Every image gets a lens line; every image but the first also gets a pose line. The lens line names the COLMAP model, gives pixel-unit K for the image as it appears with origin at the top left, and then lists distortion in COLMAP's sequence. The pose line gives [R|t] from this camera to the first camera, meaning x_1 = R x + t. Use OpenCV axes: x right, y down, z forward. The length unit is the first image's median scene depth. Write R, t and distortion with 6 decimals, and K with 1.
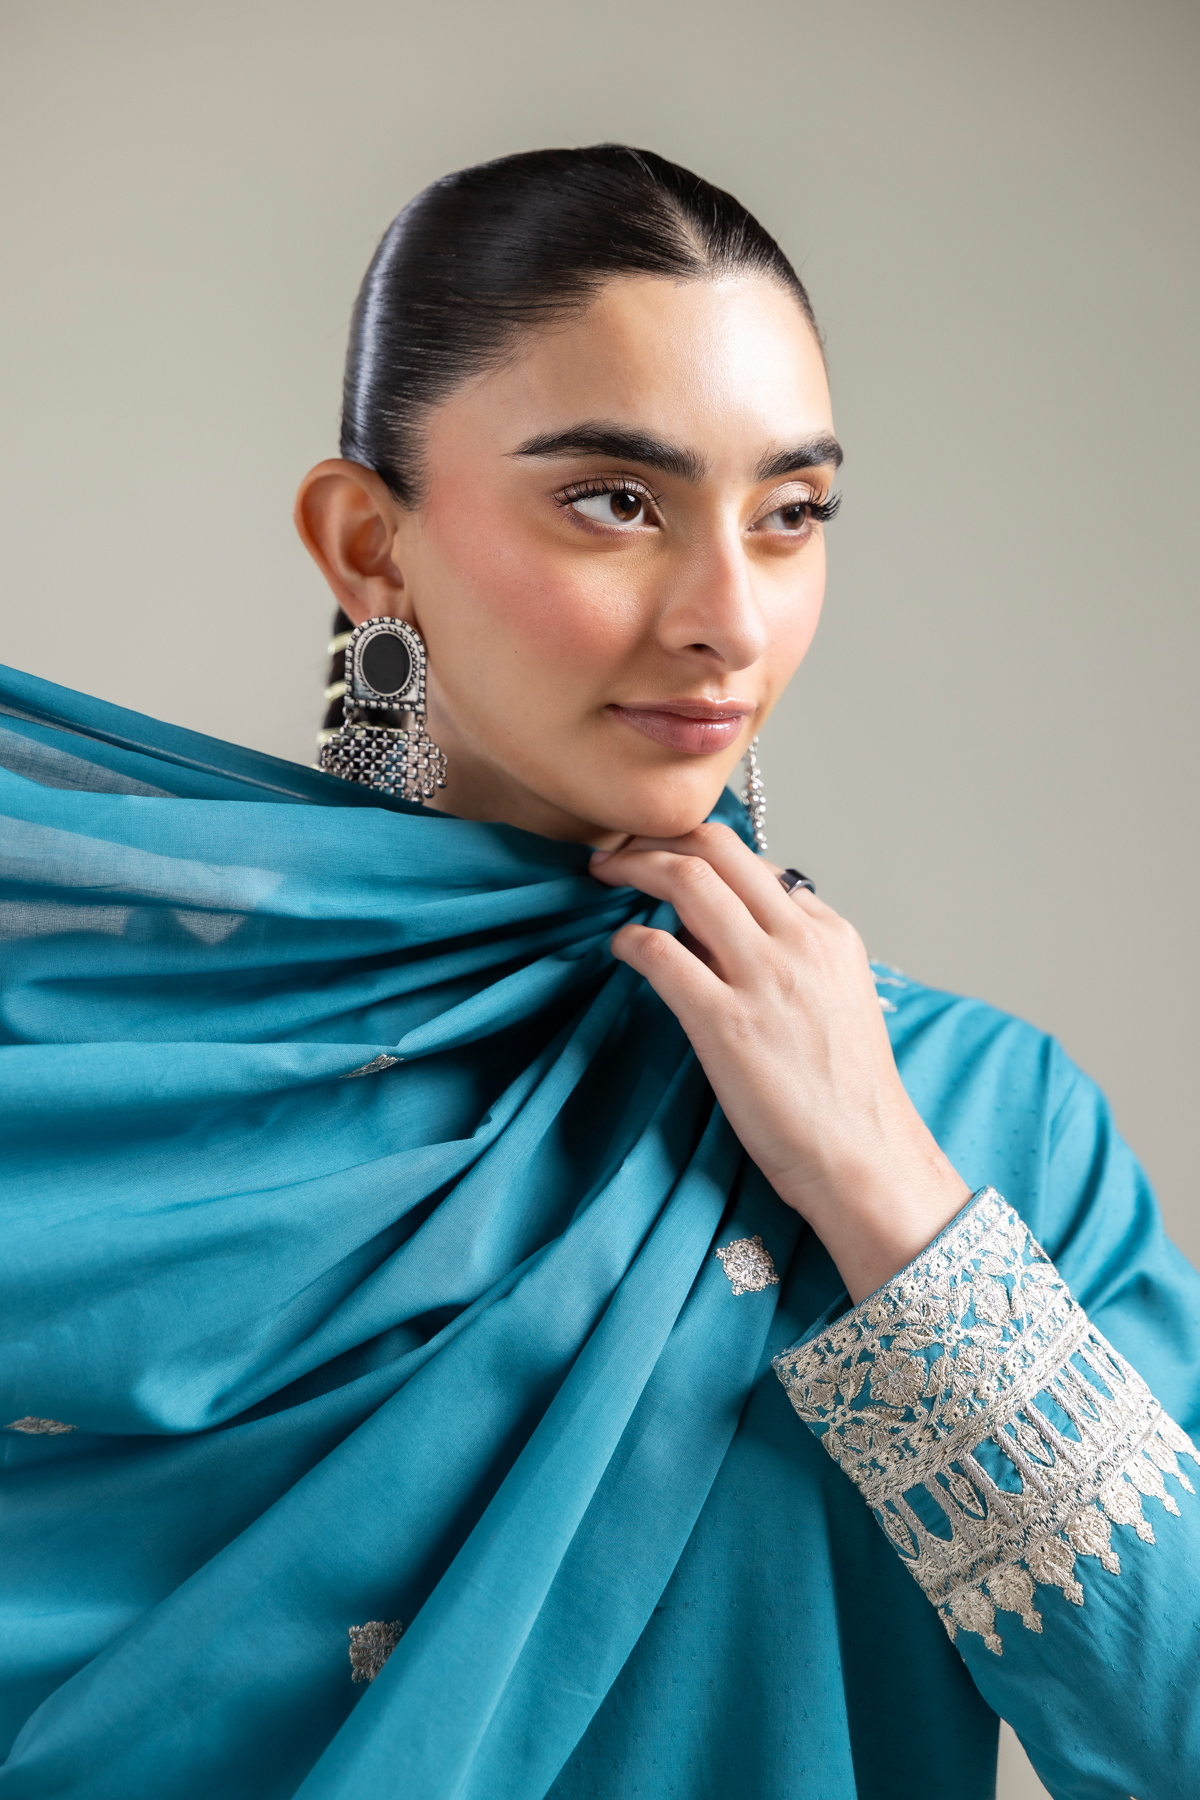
lens RADIAL K [[4598.1, 0, 600.0], [0, 4598.1, 900.0], [0, 0, 1]] dist [-0.824083, 19.678013]
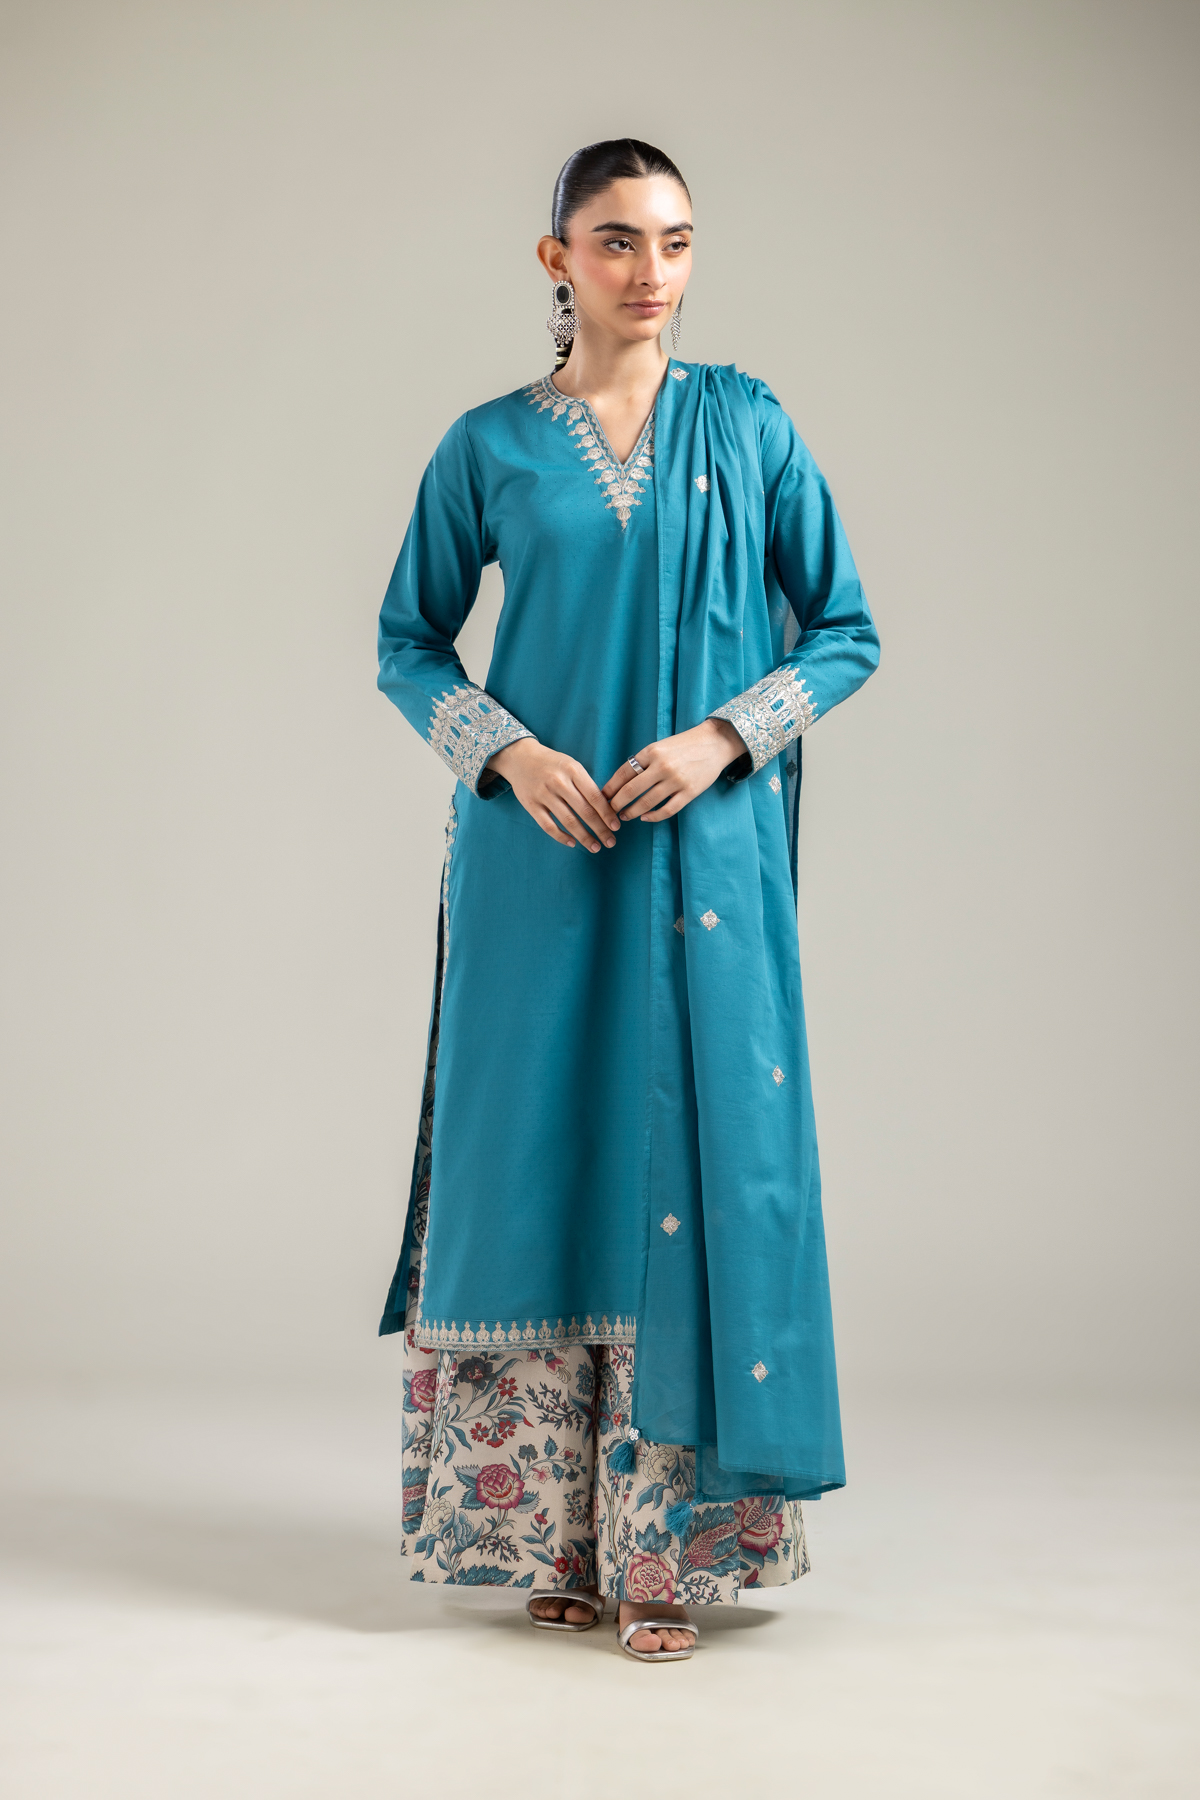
lens RADIAL K [[4309.2, 0, 600.0], [0, 4309.2, 900.0], [0, 0, 1]] dist [-0.176091, -0.250369]
pose [[0.986974, -0.023102, -0.159211, 0.489818], [0.032085, 0.998021, 0.054082, 0.231248], [0.157647, -0.058485, 0.985762, -2.223915]]
